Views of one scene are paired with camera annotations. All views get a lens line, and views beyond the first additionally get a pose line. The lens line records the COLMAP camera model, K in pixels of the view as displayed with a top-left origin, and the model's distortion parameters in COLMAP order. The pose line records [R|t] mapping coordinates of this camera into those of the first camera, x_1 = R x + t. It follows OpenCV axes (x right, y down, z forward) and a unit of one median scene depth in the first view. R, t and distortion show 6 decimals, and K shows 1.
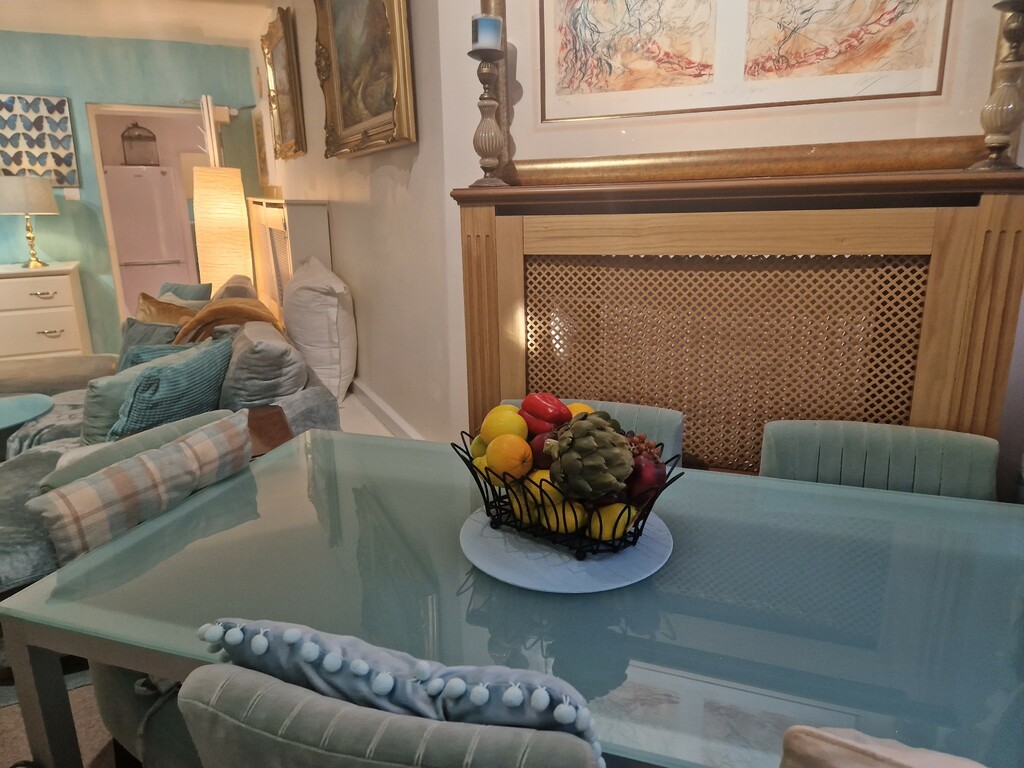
lens RADIAL K [[678.7, 0, 518.3], [0, 678.7, 372.9], [0, 0, 1]] dist [0.086277, -0.083548]
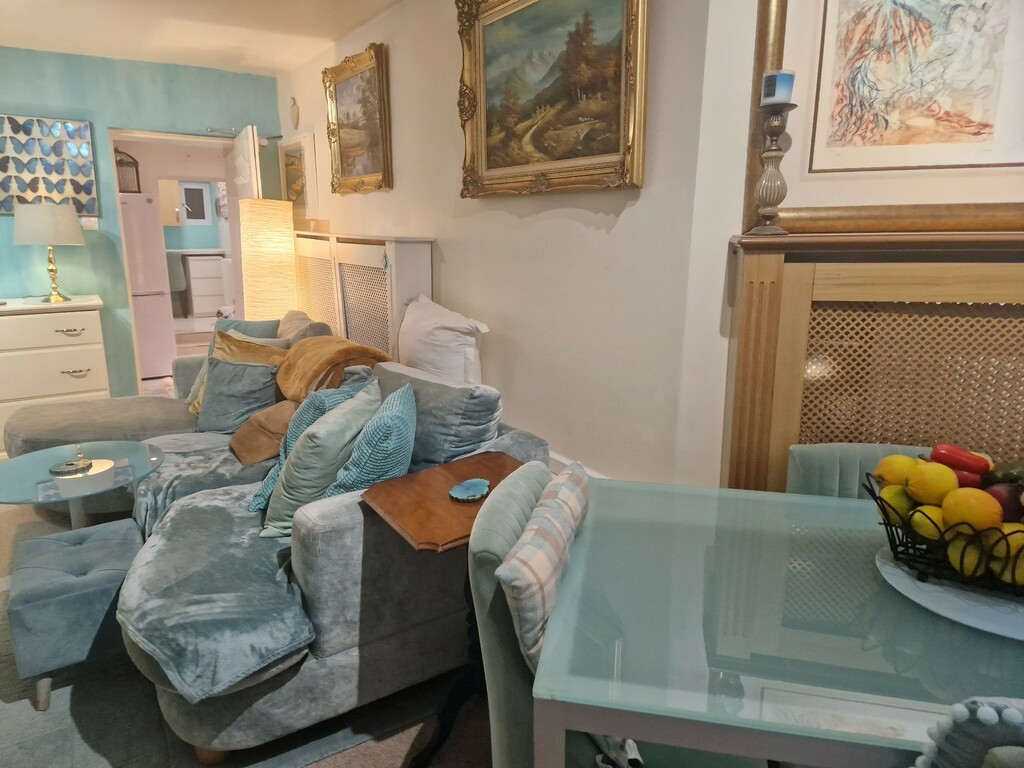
lens RADIAL K [[676.2, 0, 518.1], [0, 676.2, 374.2], [0, 0, 1]] dist [0.094311, -0.089164]
pose [[0.993339, -0.011271, 0.114679, -0.430093], [0.015554, 0.999212, -0.036521, -0.027113], [-0.114177, 0.038061, 0.992731, 0.031063]]
